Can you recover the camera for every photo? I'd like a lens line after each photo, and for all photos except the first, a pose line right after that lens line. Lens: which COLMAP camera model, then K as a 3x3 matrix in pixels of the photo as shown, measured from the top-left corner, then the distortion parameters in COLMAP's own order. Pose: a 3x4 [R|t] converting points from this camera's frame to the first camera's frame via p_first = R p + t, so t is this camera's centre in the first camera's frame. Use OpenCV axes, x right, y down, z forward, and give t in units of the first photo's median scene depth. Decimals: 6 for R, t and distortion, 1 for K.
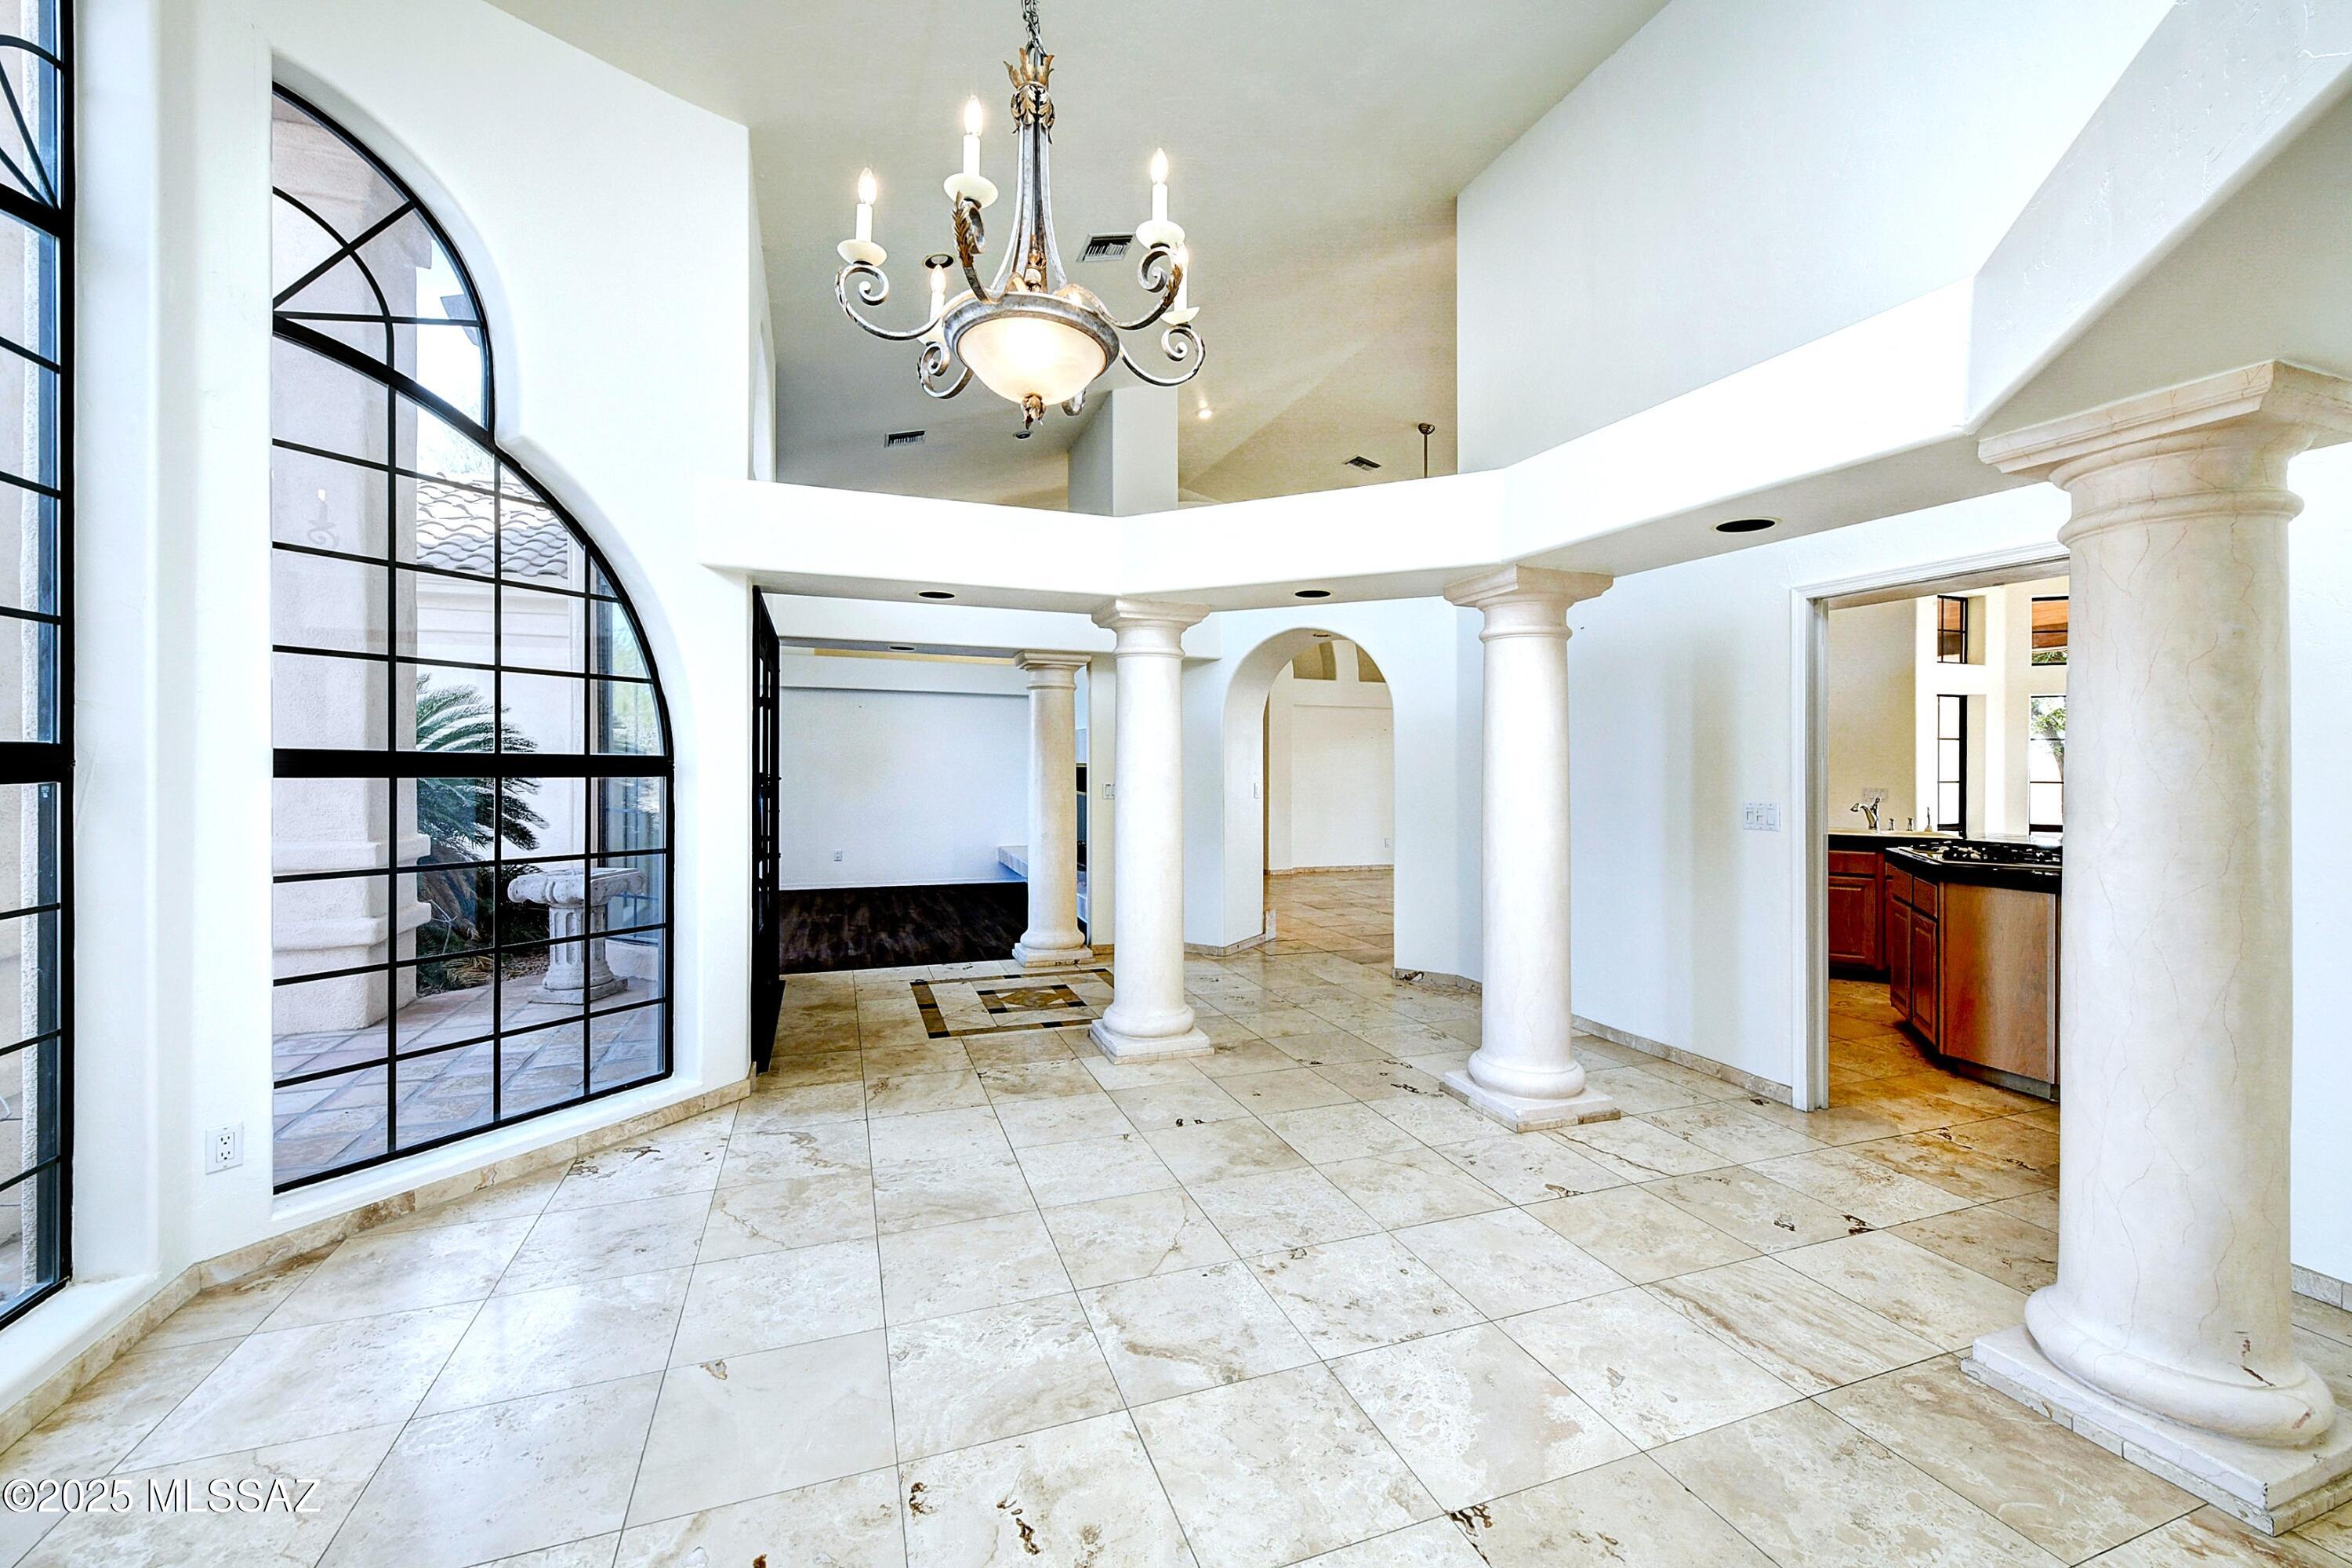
lens RADIAL K [[1007.2, 0, 1181.0], [0, 1007.2, 775.2], [0, 0, 1]] dist [0.003135, 0.000229]
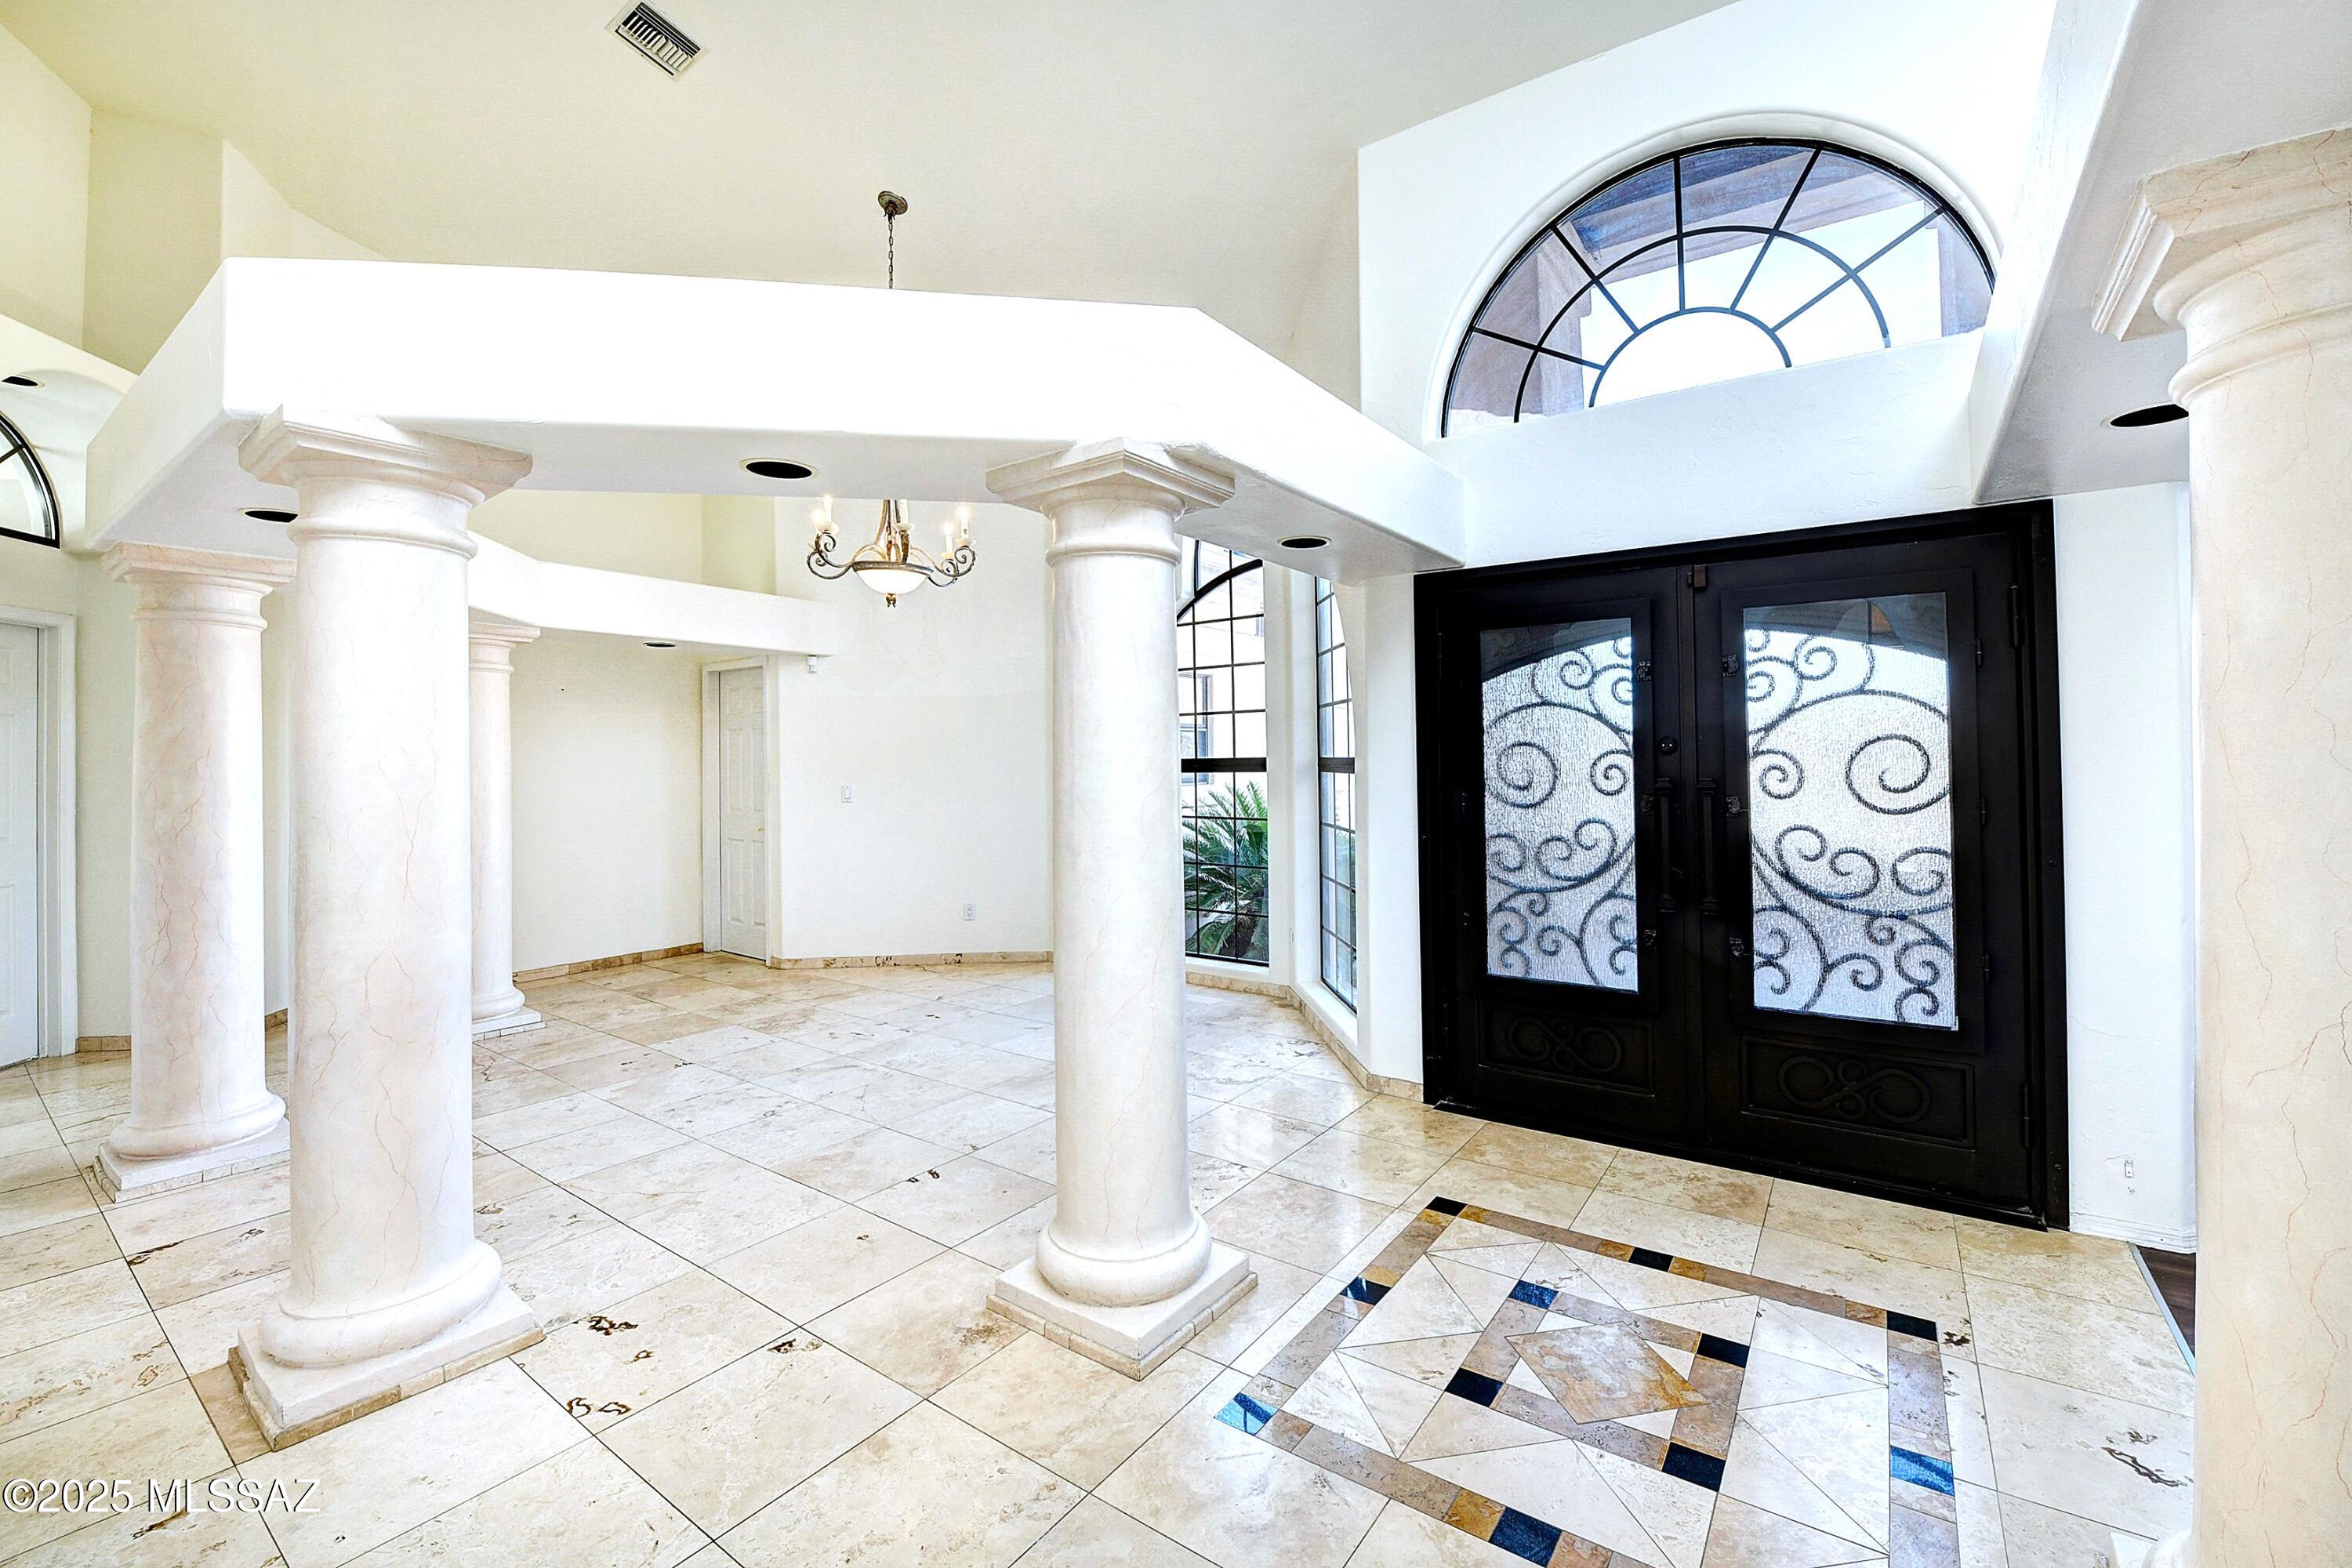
lens RADIAL K [[946.9, 0, 1176.0], [0, 946.9, 784.0], [0, 0, 1]] dist [-0.020713, 0.000007]
pose [[-0.834483, 0.011592, -0.550911, 0.314099], [-0.004289, 0.999612, 0.027531, -0.019690], [0.551017, 0.025337, -0.834109, 2.084160]]
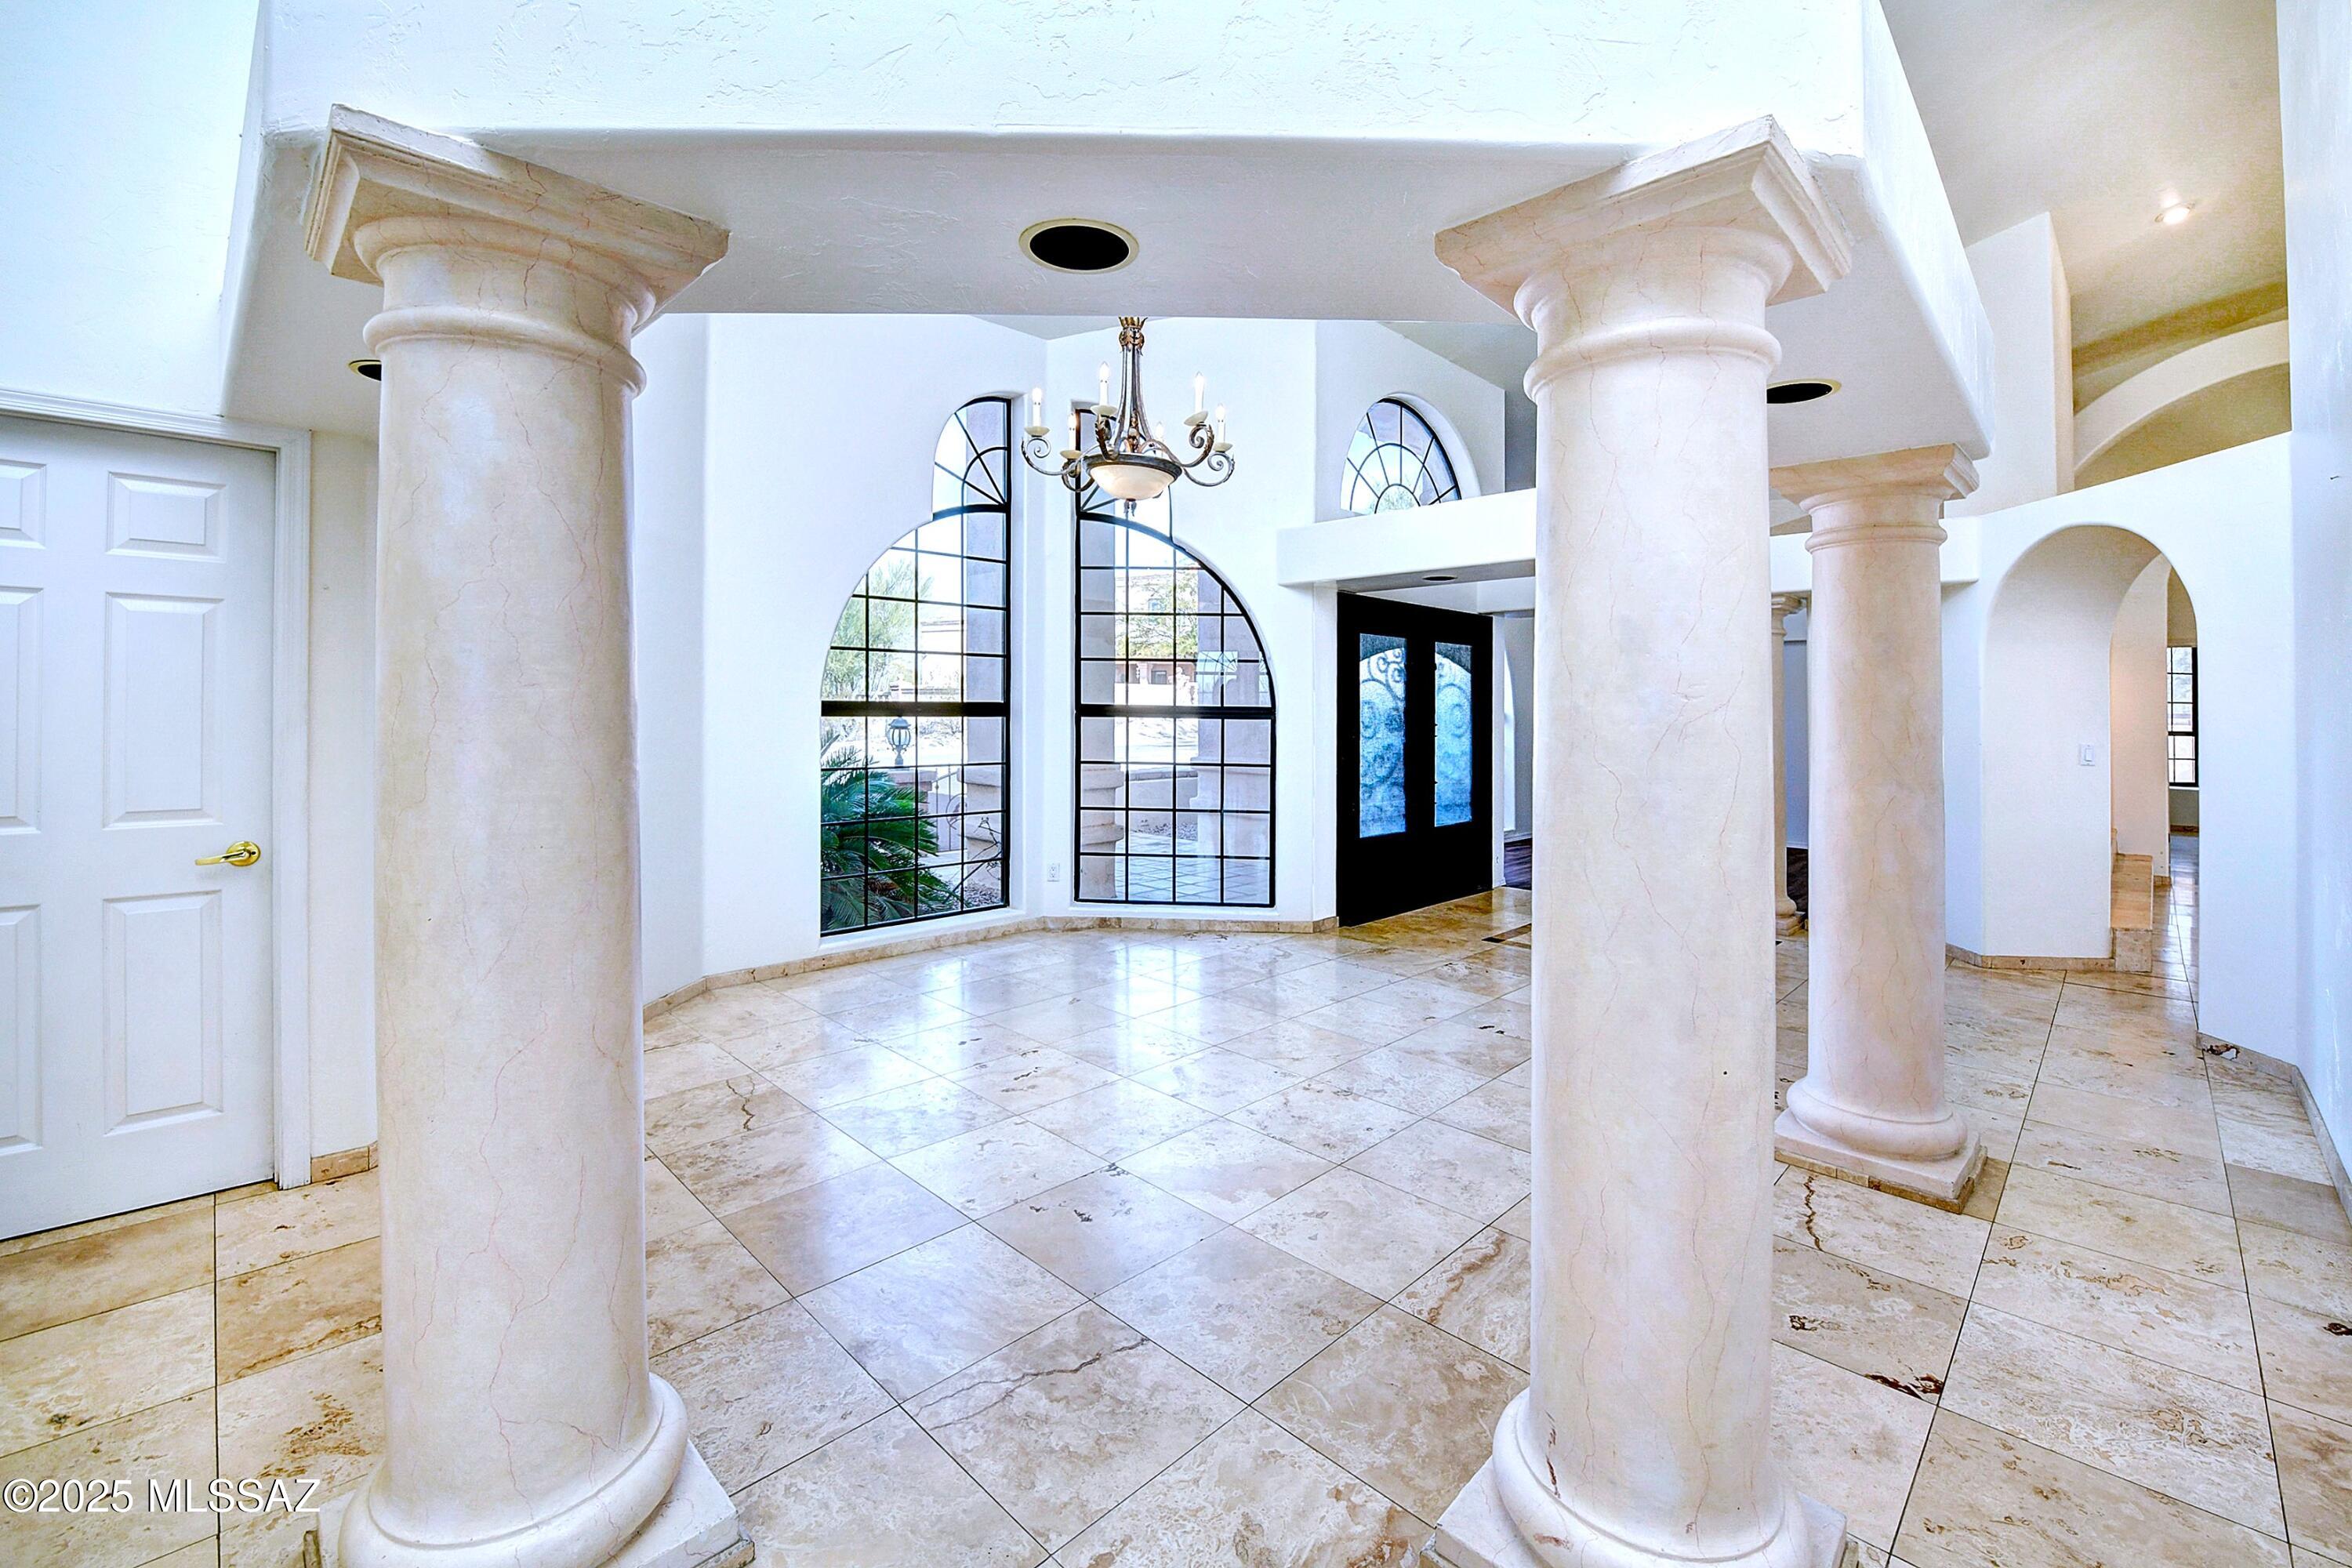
lens RADIAL K [[965.4, 0, 1115.5], [0, 965.4, 736.2], [0, 0, 1]] dist [-0.023866, 0.000033]
pose [[0.362358, 0.020297, -0.931818, 0.982768], [-0.019057, 0.999715, 0.014366, 0.012356], [0.931844, 0.012552, 0.362641, 0.252671]]
